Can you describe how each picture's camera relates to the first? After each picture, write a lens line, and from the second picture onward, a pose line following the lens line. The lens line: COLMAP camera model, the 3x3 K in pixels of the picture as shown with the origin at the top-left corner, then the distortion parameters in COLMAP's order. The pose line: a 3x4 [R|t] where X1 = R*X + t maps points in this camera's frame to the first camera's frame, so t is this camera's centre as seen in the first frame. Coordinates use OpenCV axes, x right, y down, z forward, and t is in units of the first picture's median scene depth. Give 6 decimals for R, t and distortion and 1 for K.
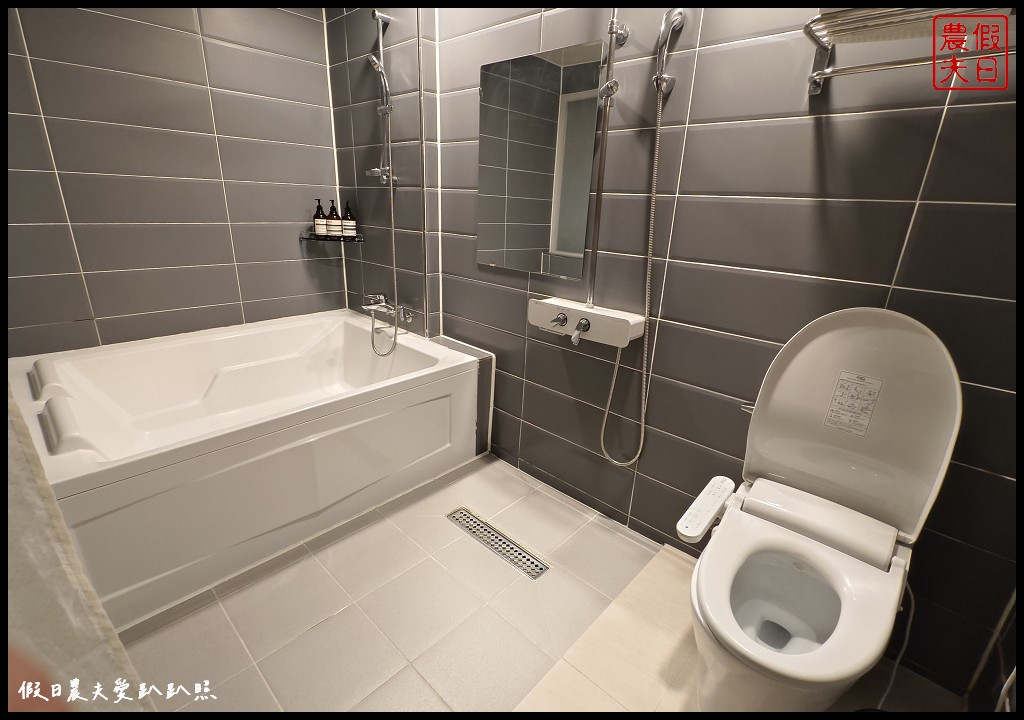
lens RADIAL K [[466.9, 0, 510.8], [0, 466.9, 360.2], [0, 0, 1]] dist [0.001067, -0.002840]
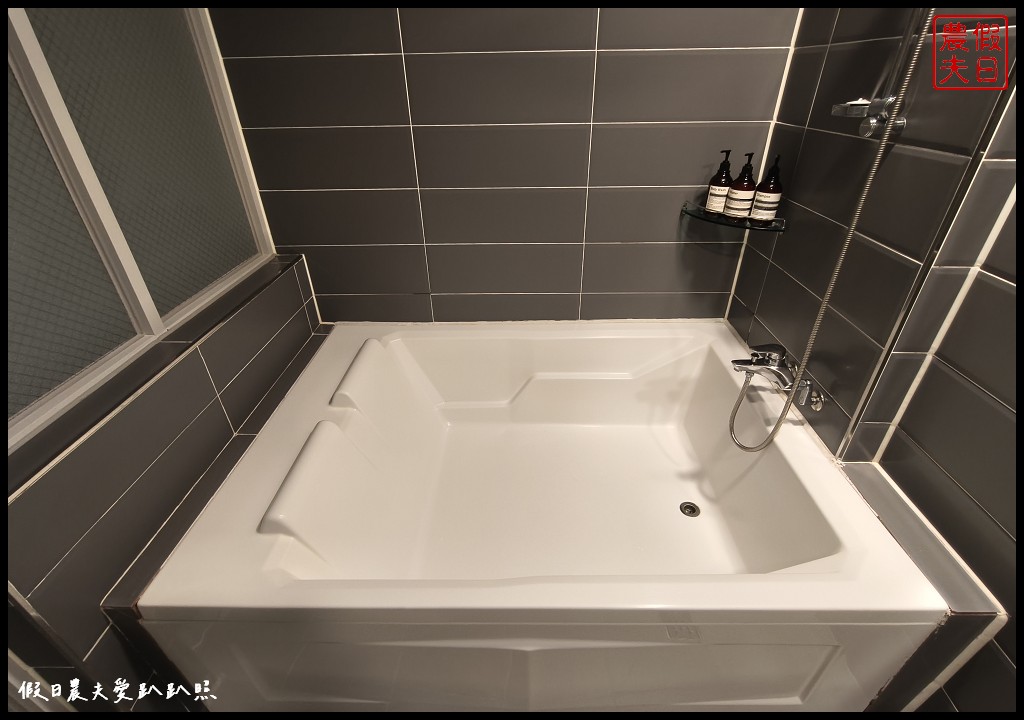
lens RADIAL K [[466.9, 0, 513.5], [0, 466.9, 357.5], [0, 0, 1]] dist [0.001067, -0.002840]
pose [[0.665463, 0.347465, -0.660626, -0.113727], [-0.201551, 0.935817, 0.289179, -0.216583], [0.718704, -0.059289, 0.692783, 0.385080]]
